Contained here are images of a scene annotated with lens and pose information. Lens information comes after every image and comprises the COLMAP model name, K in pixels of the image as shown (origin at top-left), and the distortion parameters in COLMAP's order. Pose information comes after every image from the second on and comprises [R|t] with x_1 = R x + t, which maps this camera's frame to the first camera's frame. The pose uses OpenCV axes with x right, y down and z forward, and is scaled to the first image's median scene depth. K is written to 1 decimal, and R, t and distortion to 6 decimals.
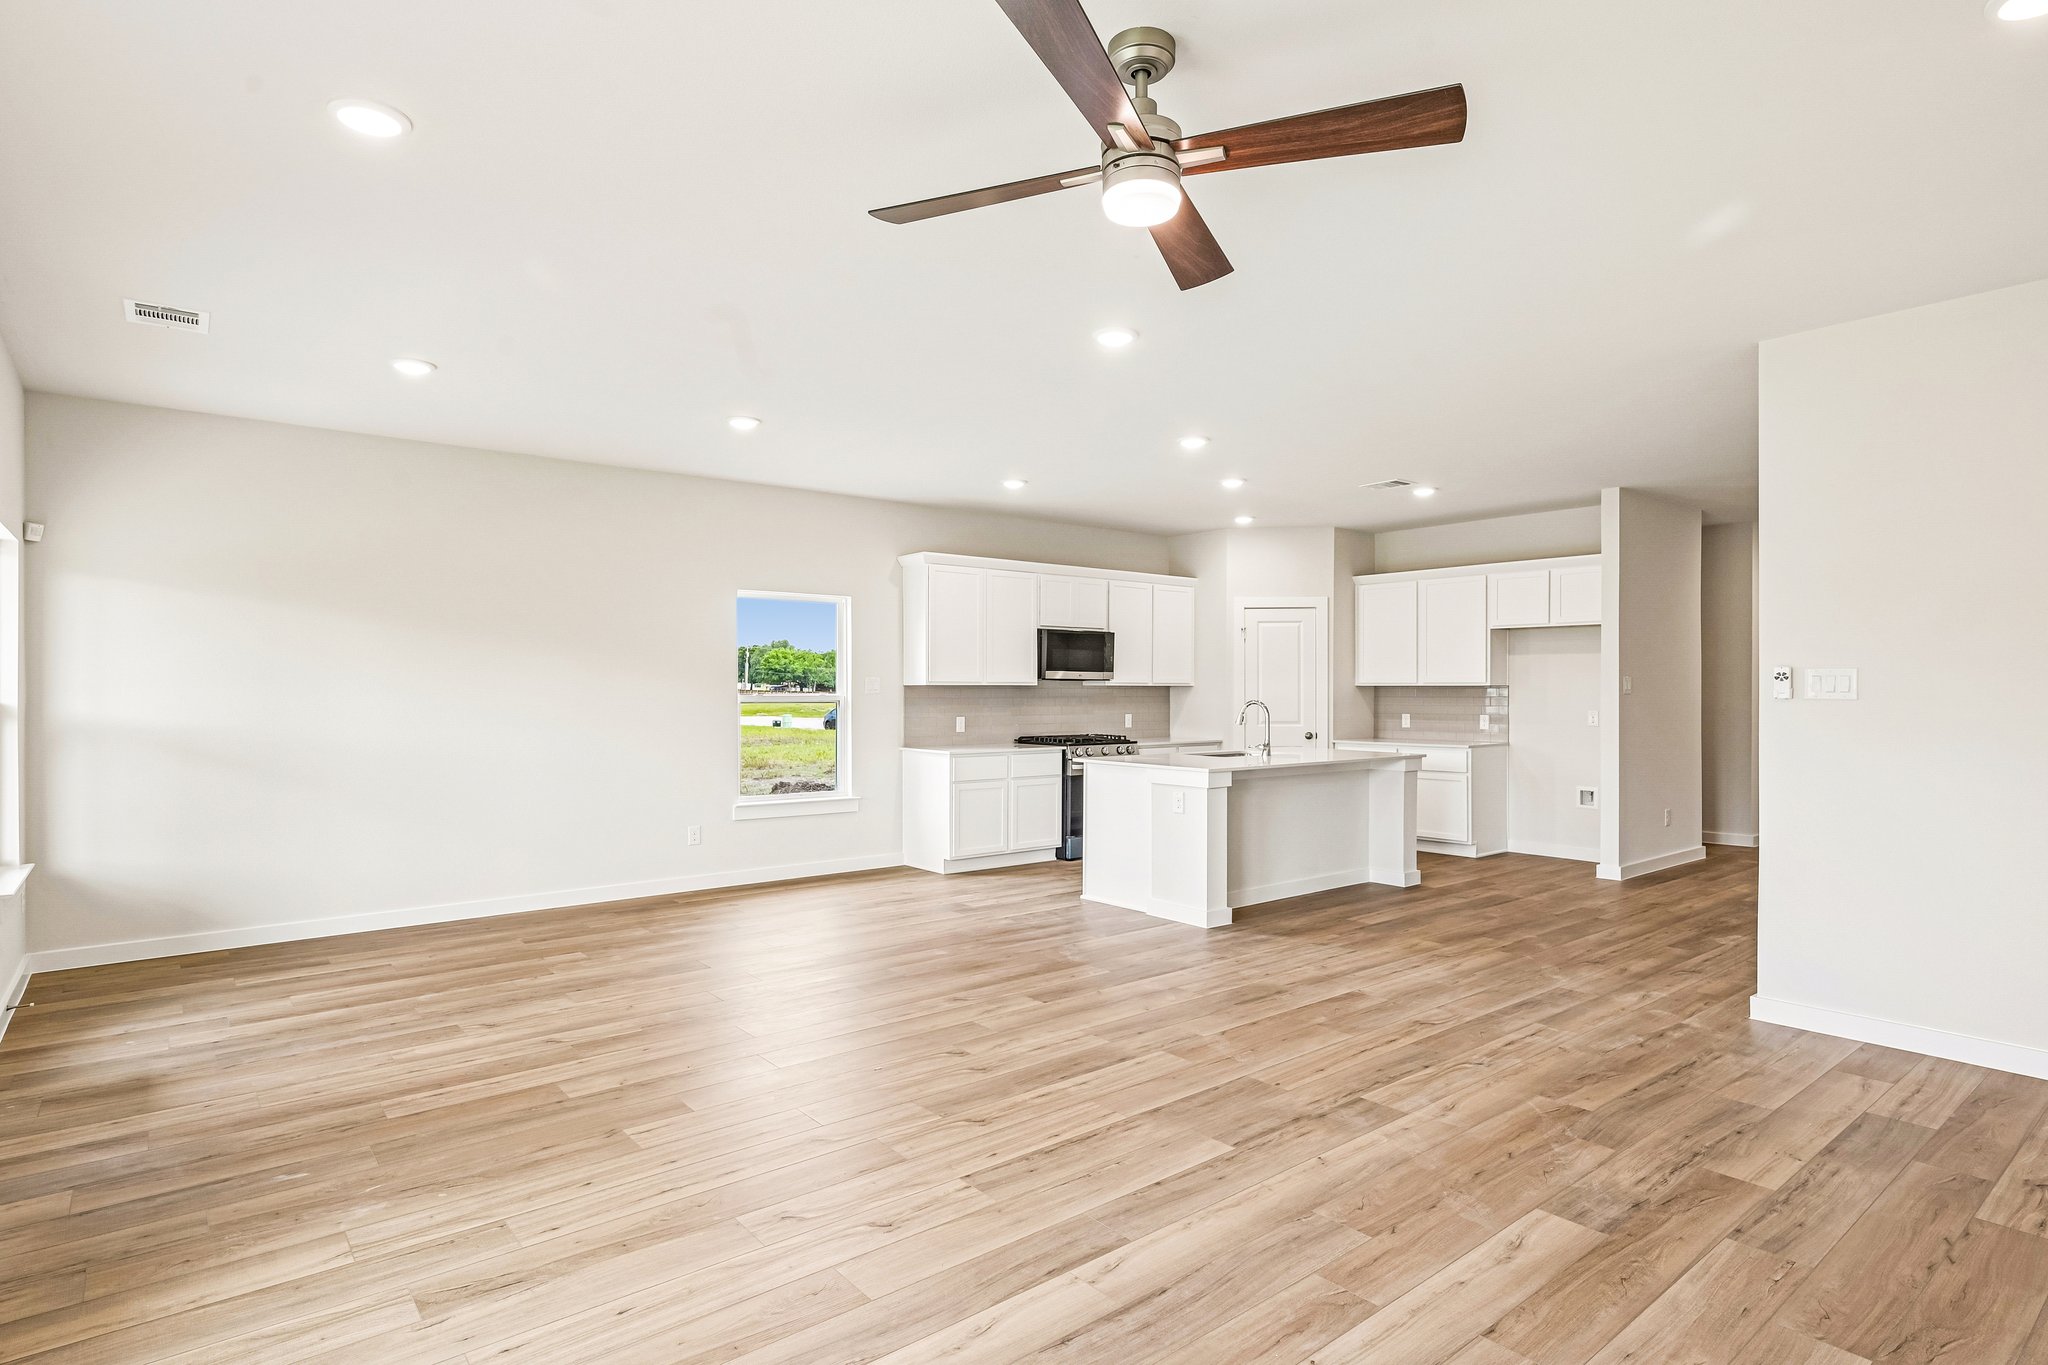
lens RADIAL K [[1071.7, 0, 1031.4], [0, 1071.7, 716.8], [0, 0, 1]] dist [-0.003294, -0.000468]
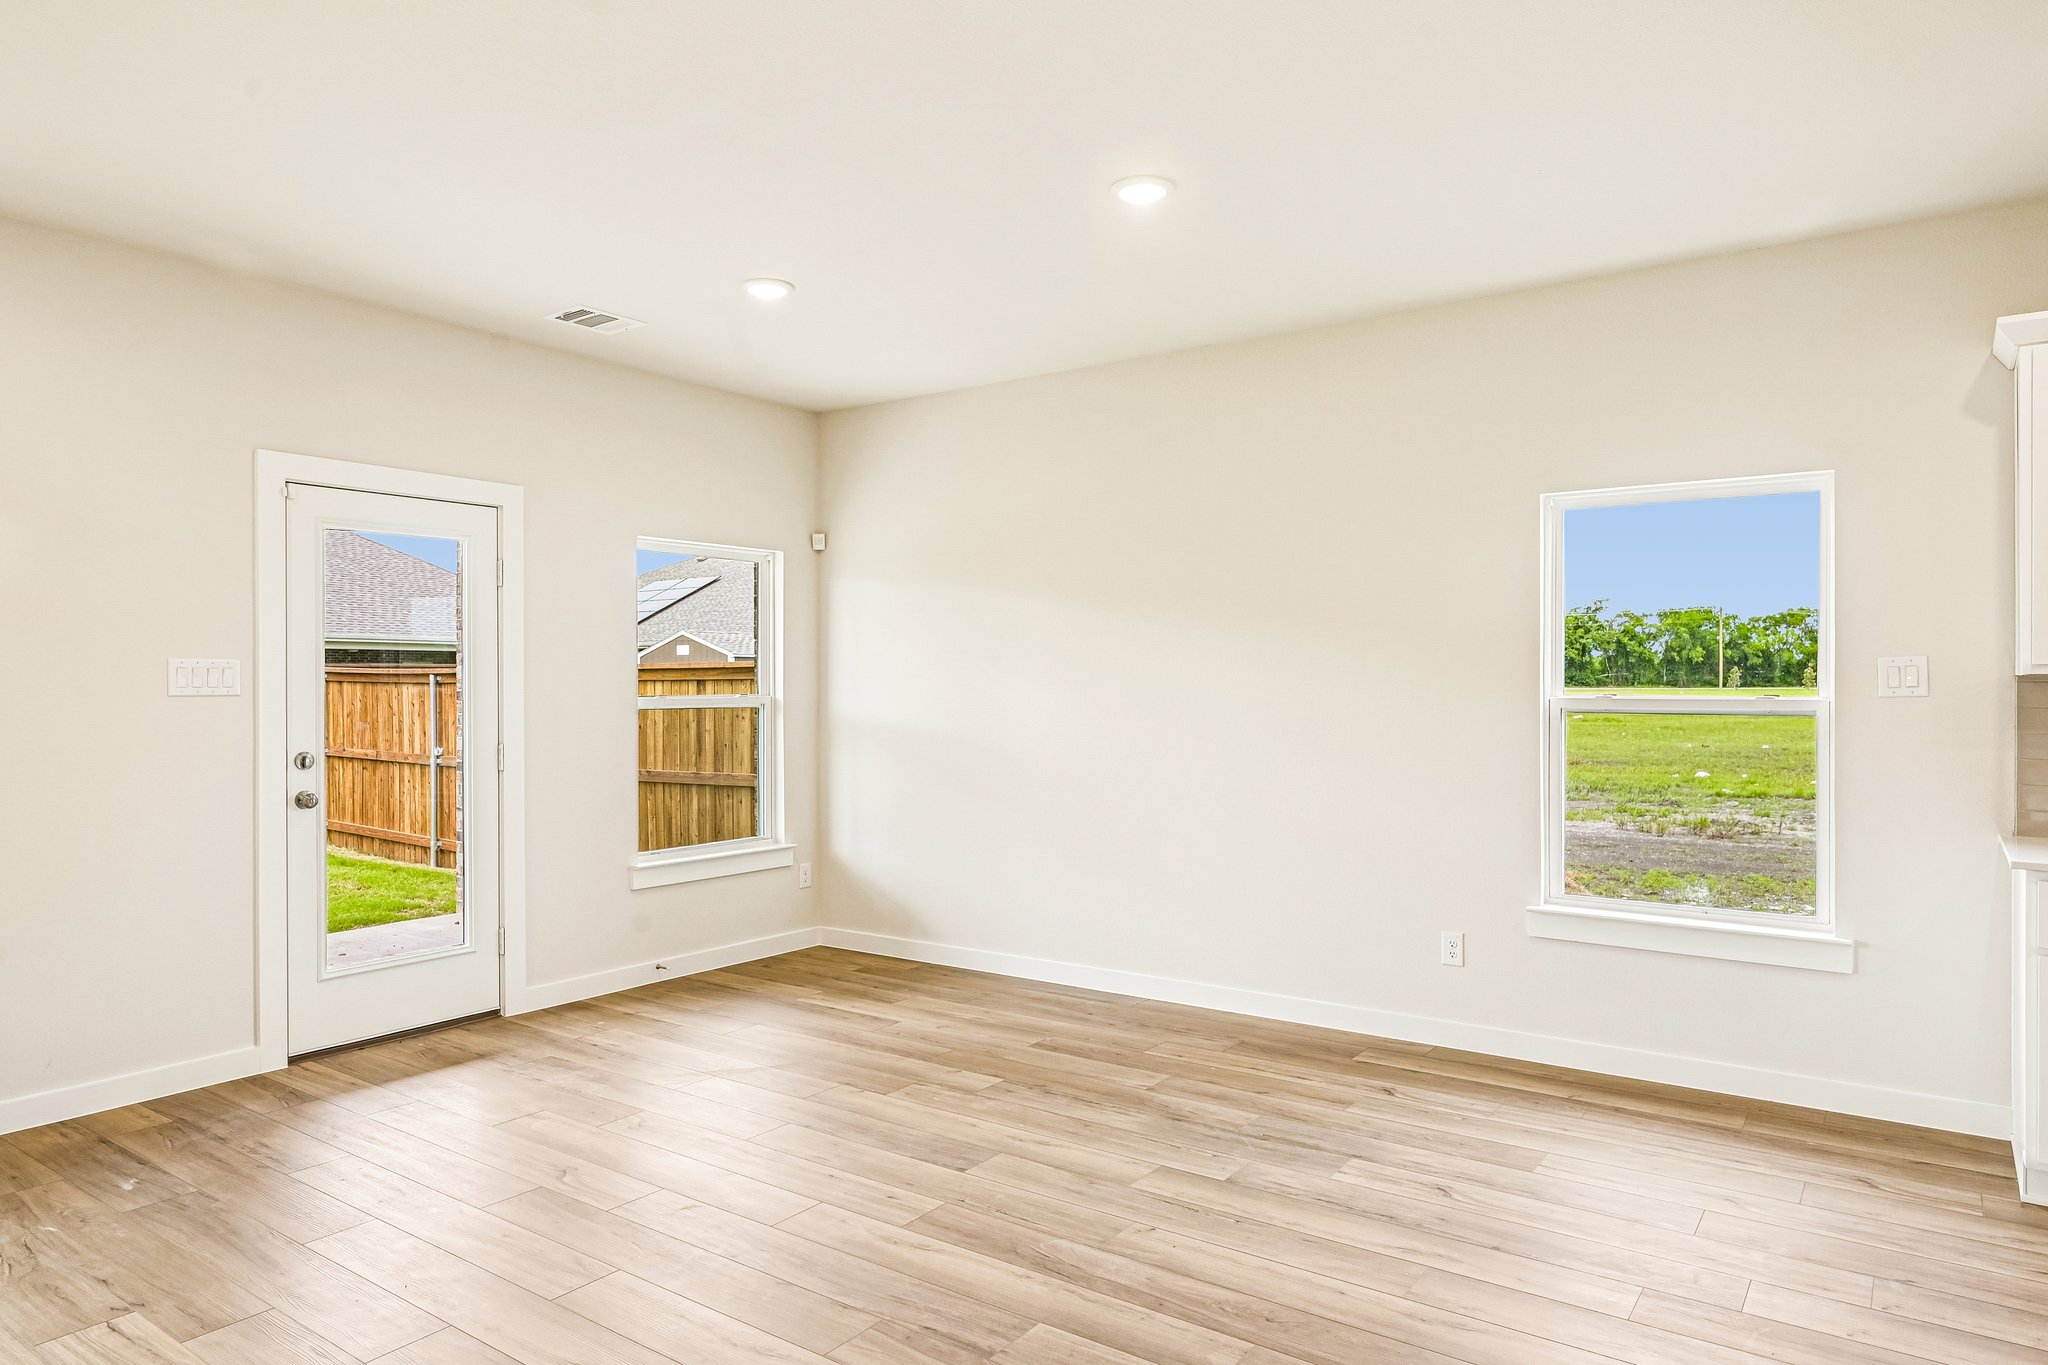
lens RADIAL K [[1262.4, 0, 1024.0], [0, 1262.4, 682.5], [0, 0, 1]] dist [-0.001161, -0.001058]
pose [[0.254499, -0.000506, -0.967073, 0.449032], [-0.024167, 0.999684, -0.006883, -0.029907], [0.966771, 0.025123, 0.254406, 1.052451]]
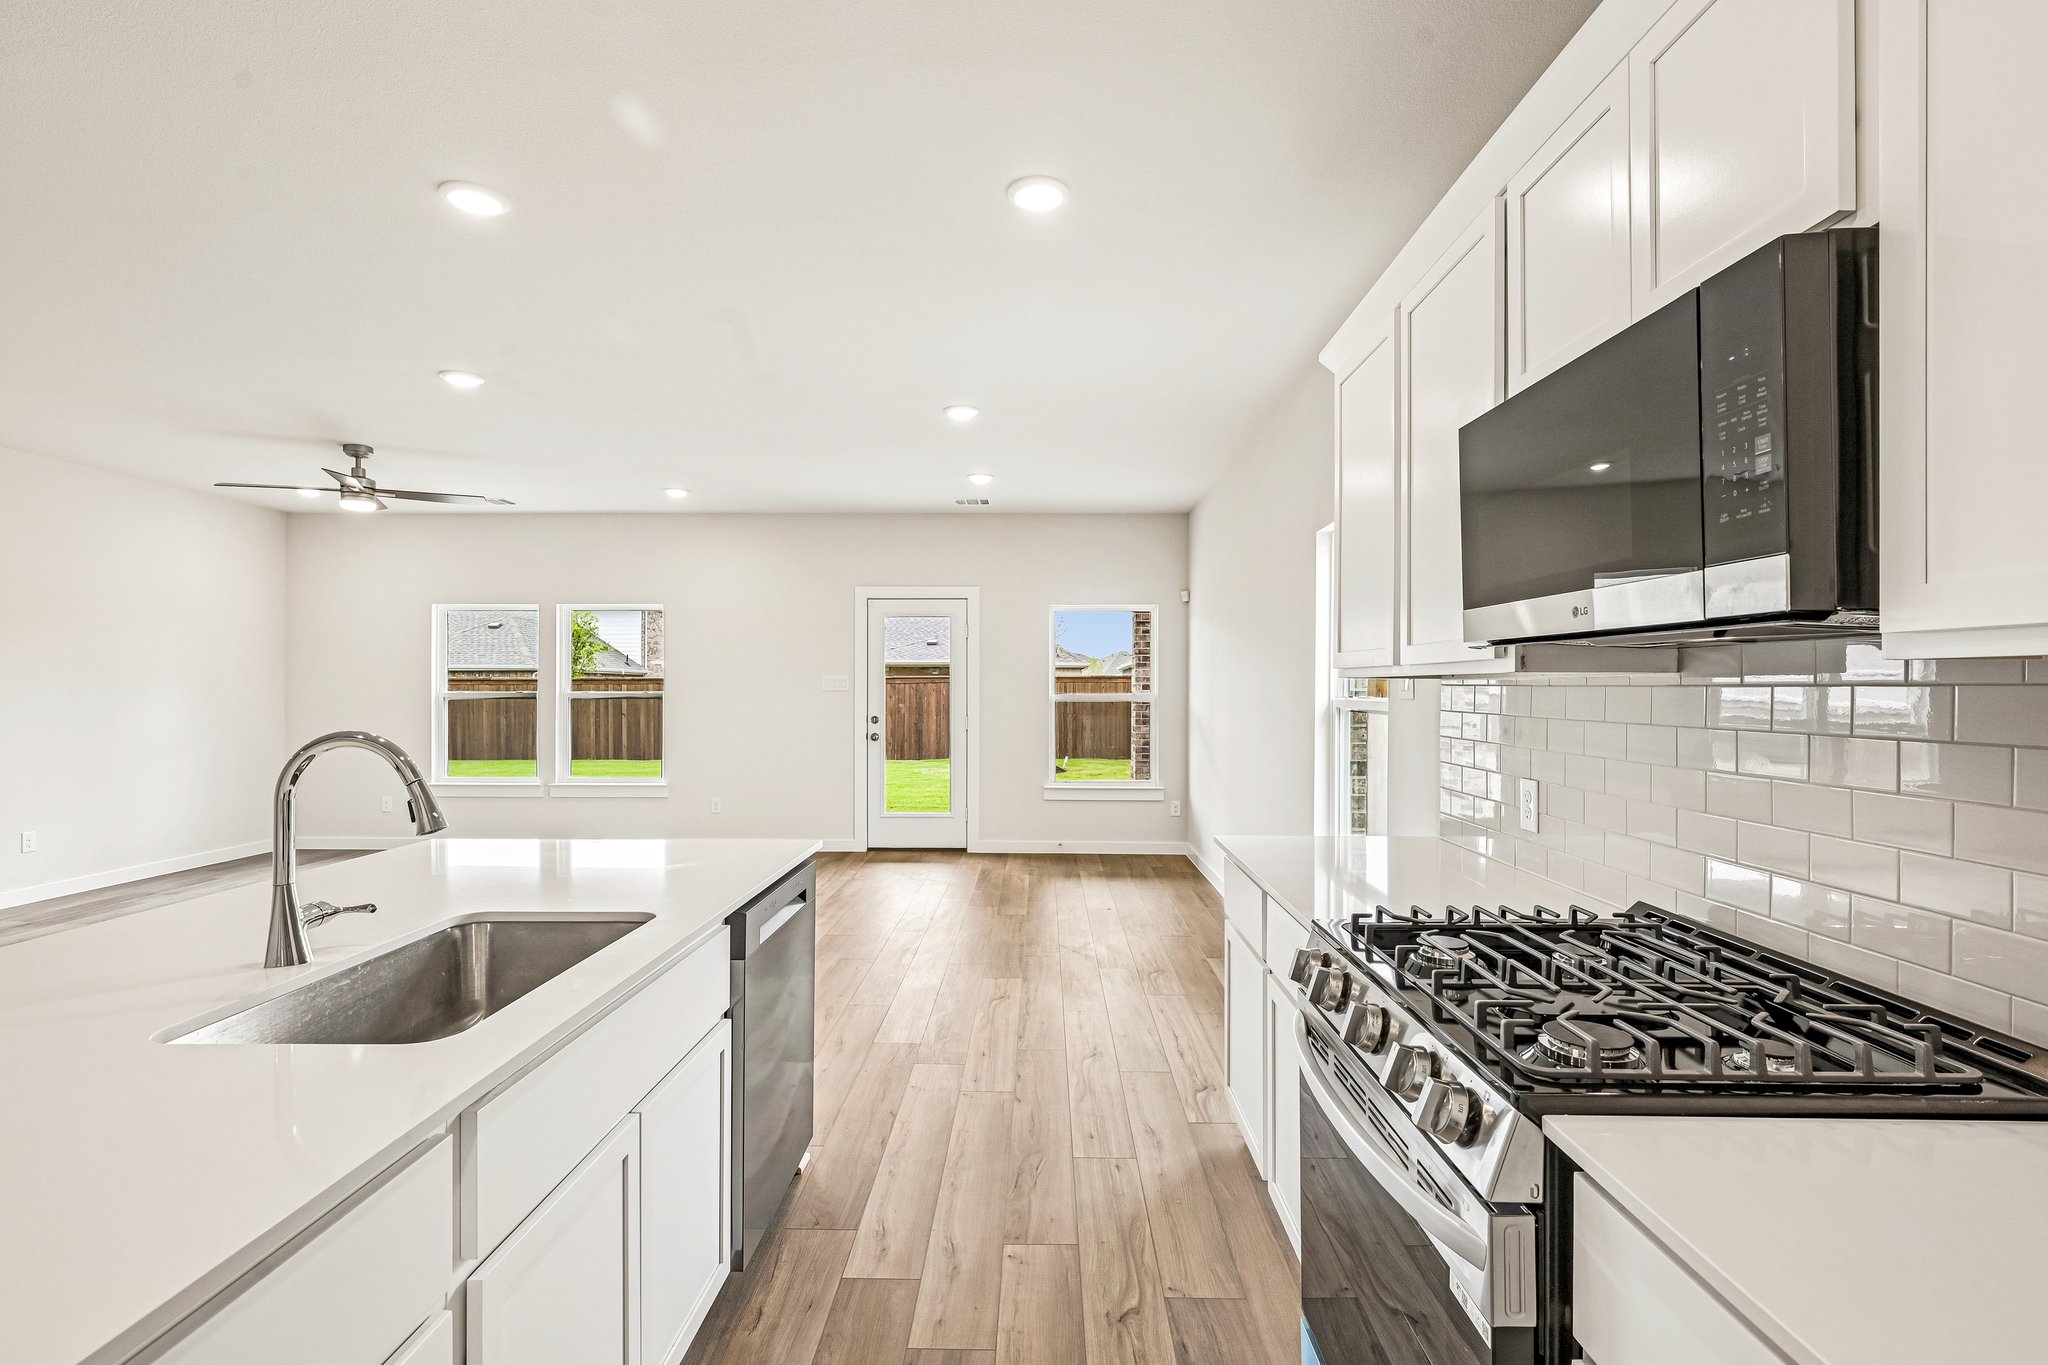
lens RADIAL K [[954.7, 0, 1024.0], [0, 954.7, 682.5], [0, 0, 1]] dist [0.000702, 0.000062]
pose [[-0.645736, -0.002076, -0.763558, 0.485866], [-0.021238, 0.999658, 0.015243, -0.063047], [0.763265, 0.026059, -0.645559, 2.162824]]
